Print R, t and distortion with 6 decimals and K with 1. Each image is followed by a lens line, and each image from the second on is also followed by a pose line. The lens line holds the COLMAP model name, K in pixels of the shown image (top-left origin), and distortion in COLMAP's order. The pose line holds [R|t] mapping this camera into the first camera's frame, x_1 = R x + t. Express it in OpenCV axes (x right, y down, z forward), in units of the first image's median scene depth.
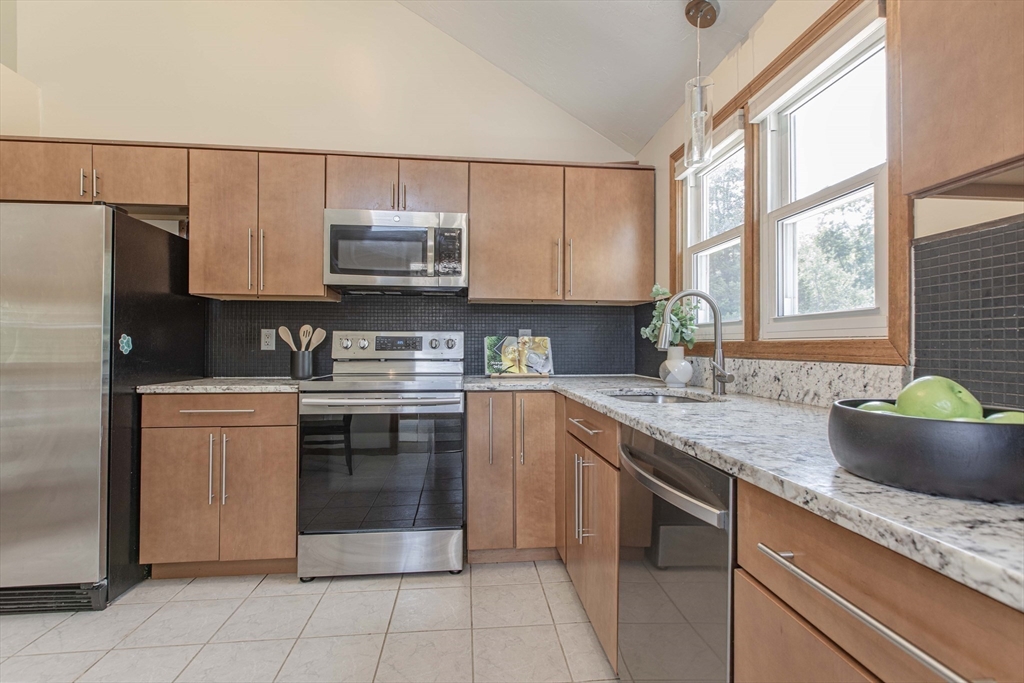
lens RADIAL K [[469.5, 0, 513.7], [0, 469.5, 342.6], [0, 0, 1]] dist [0.001339, -0.000286]
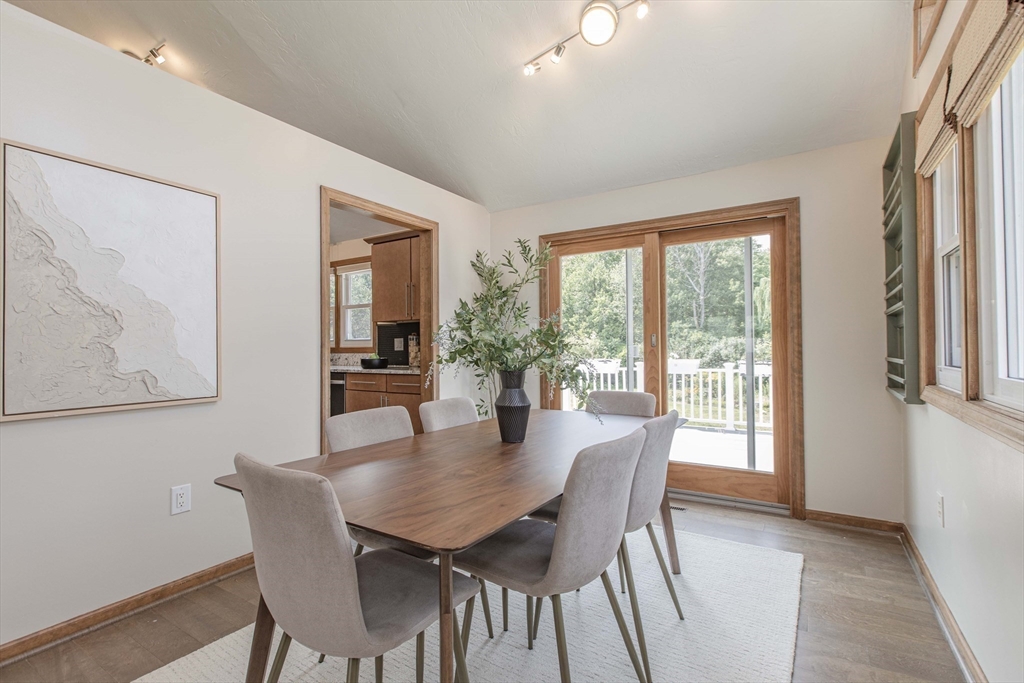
lens RADIAL K [[469.5, 0, 511.2], [0, 469.5, 343.6], [0, 0, 1]] dist [0.001339, -0.000286]
pose [[0.615872, -0.001102, 0.787846, -1.293514], [0.005634, 0.999980, -0.003006, -0.013456], [-0.787826, 0.006290, 0.615866, -1.893610]]
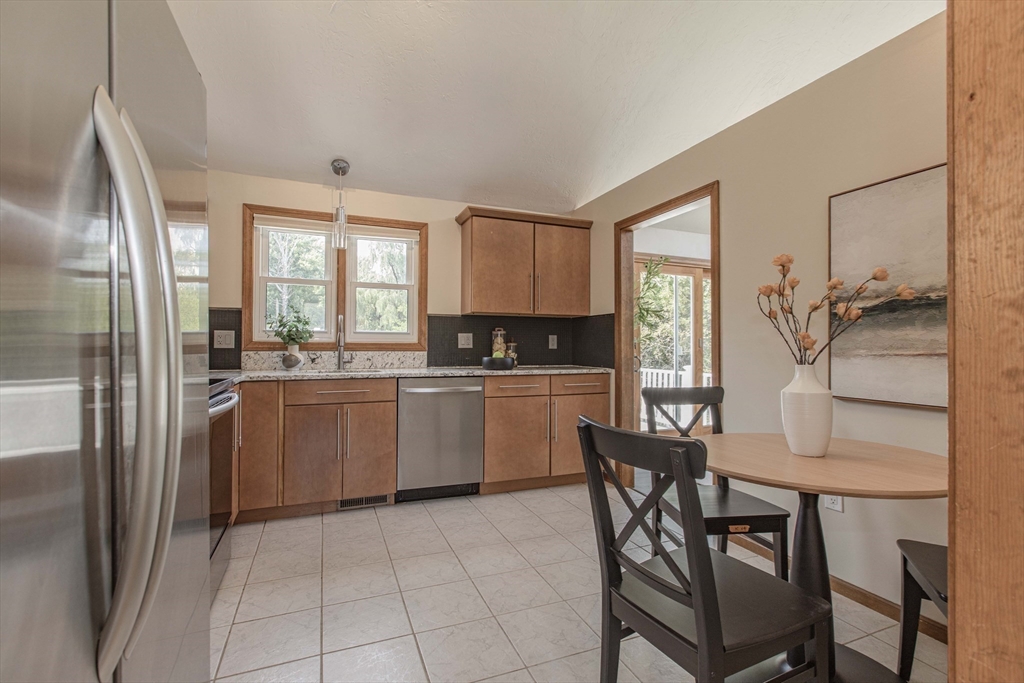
lens RADIAL K [[469.5, 0, 509.5], [0, 469.5, 344.0], [0, 0, 1]] dist [0.001339, -0.000286]
pose [[-0.286961, 0.005732, 0.957925, -1.793056], [-0.011815, 0.999885, -0.009523, 0.016371], [-0.957869, -0.014050, -0.286860, 0.982067]]
